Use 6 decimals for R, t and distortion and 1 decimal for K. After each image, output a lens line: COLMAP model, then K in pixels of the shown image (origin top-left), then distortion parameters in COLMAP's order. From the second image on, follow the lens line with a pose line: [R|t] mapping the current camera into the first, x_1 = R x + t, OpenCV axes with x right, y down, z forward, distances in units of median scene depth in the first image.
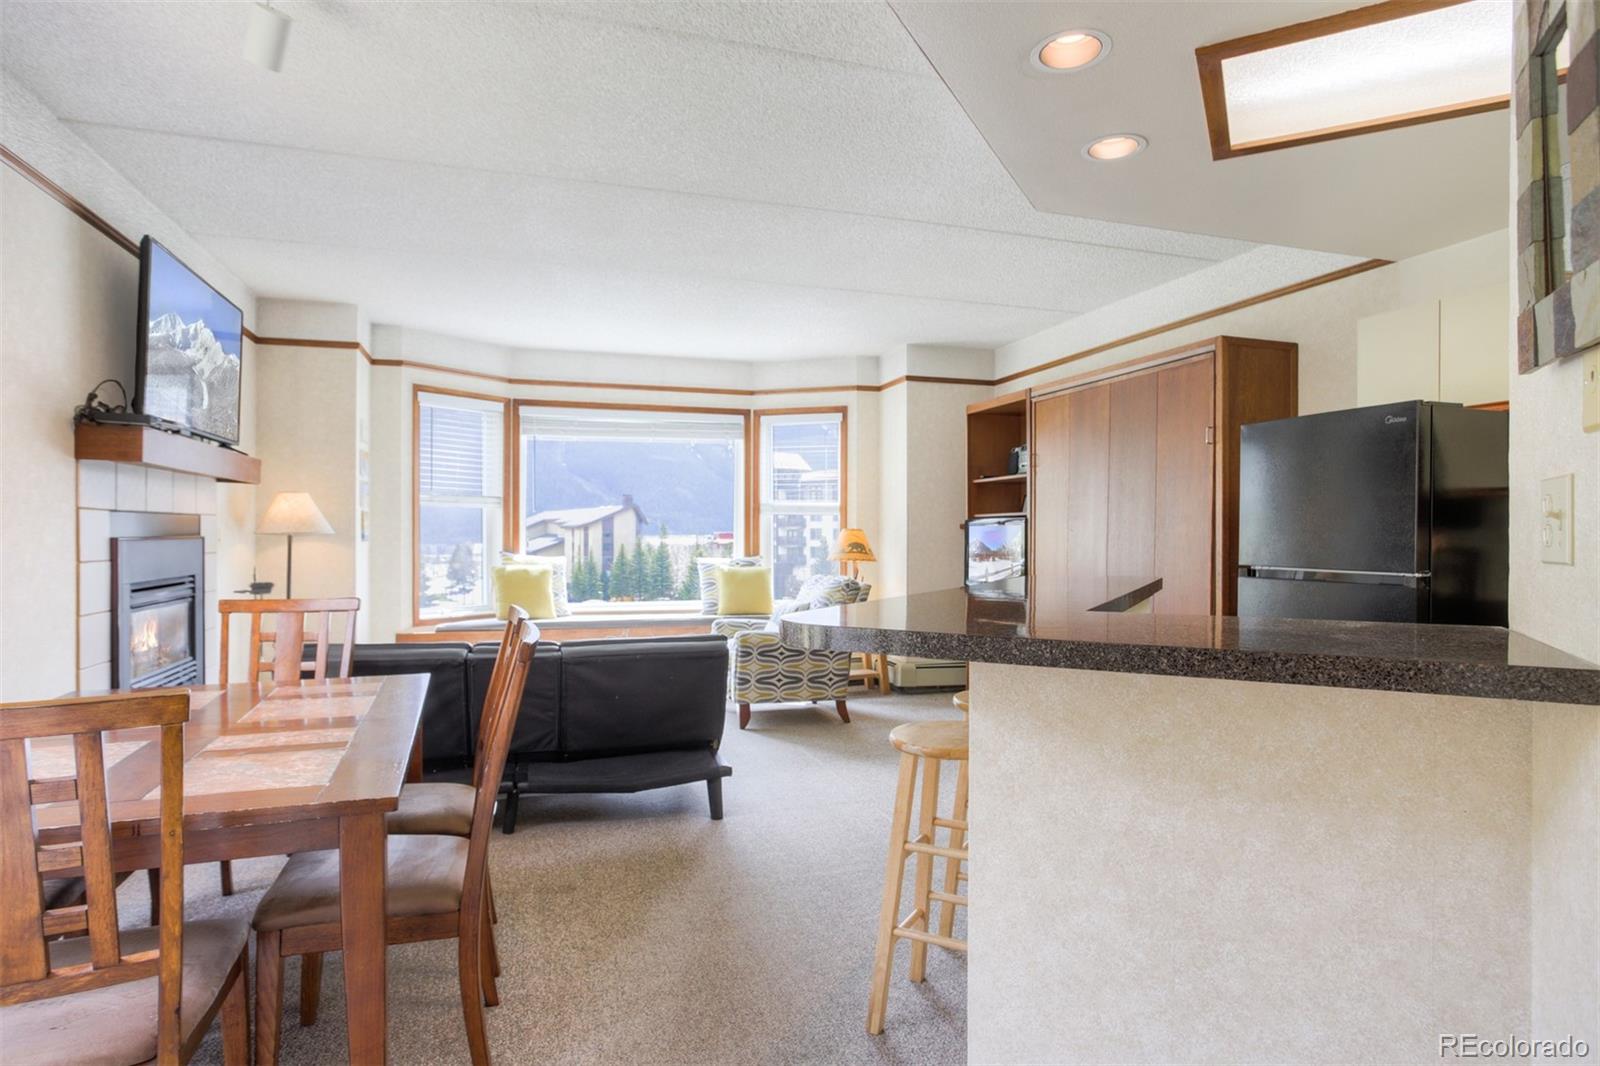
lens RADIAL K [[887.0, 0, 801.4], [0, 887.0, 525.1], [0, 0, 1]] dist [-0.026613, 0.007425]
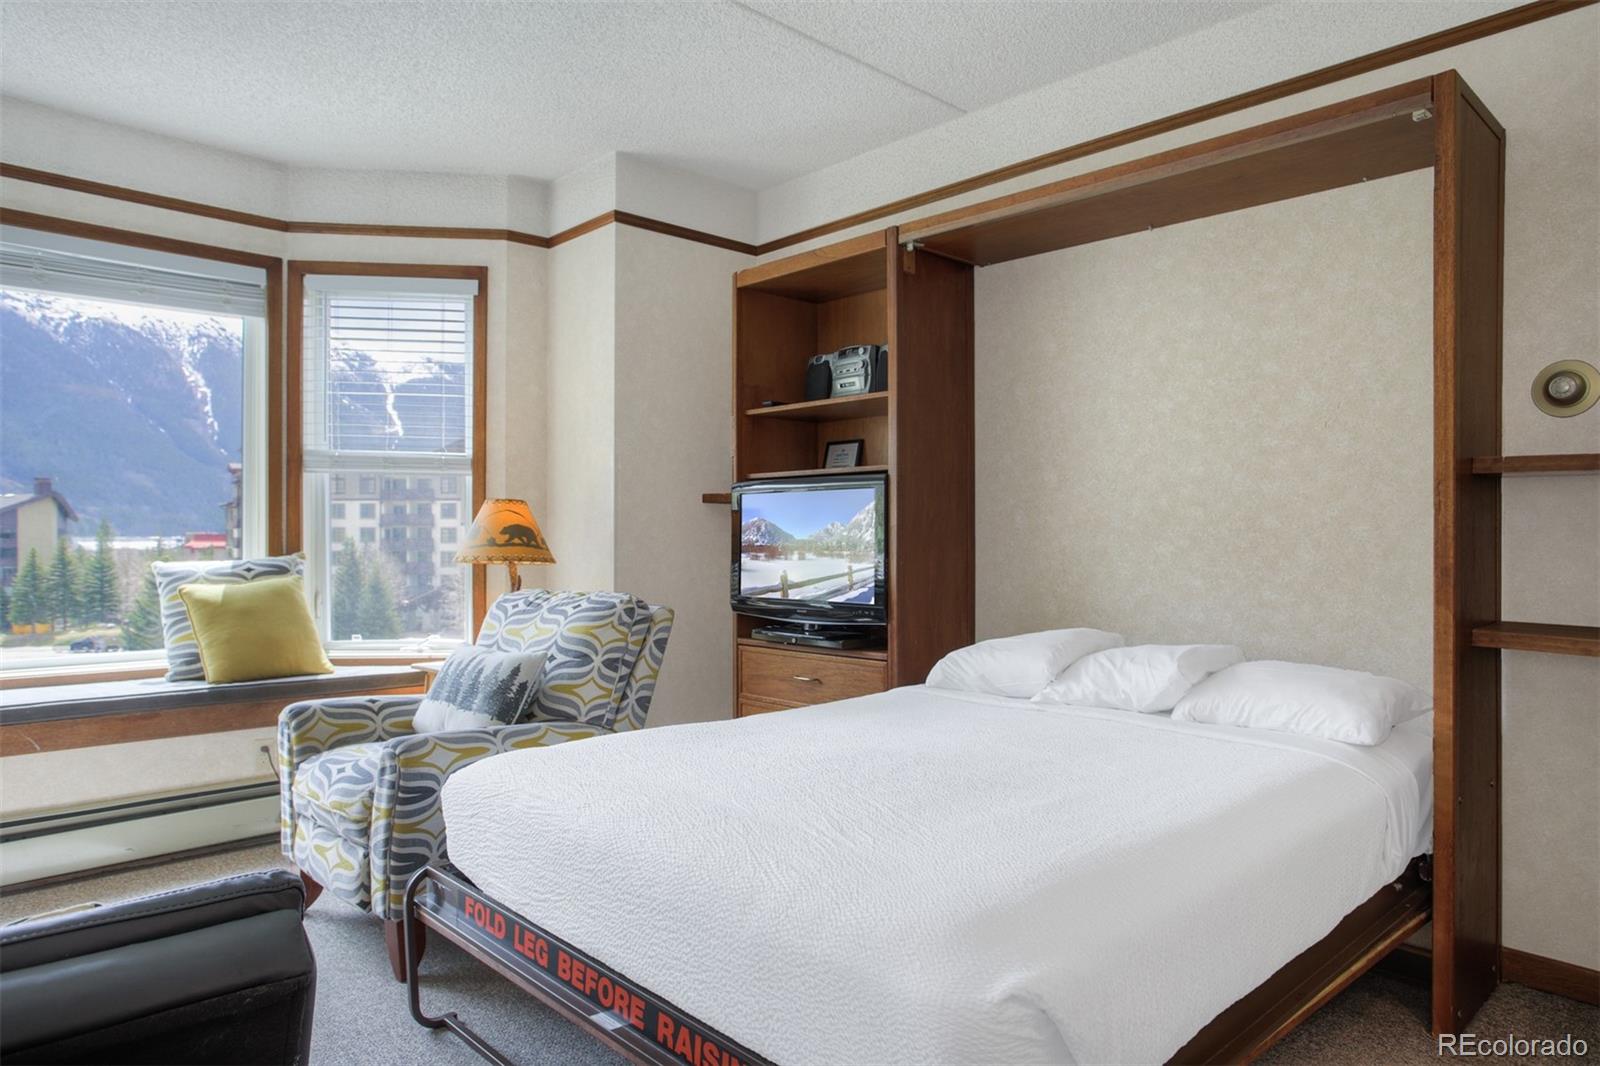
lens RADIAL K [[1034.1, 0, 789.1], [0, 1034.1, 534.4], [0, 0, 1]] dist [-0.033476, 0.035732]
pose [[0.907532, 0.002519, 0.419975, -0.048887], [-0.005952, 0.999959, 0.006864, 0.021245], [-0.419940, -0.008729, 0.907510, 0.434412]]
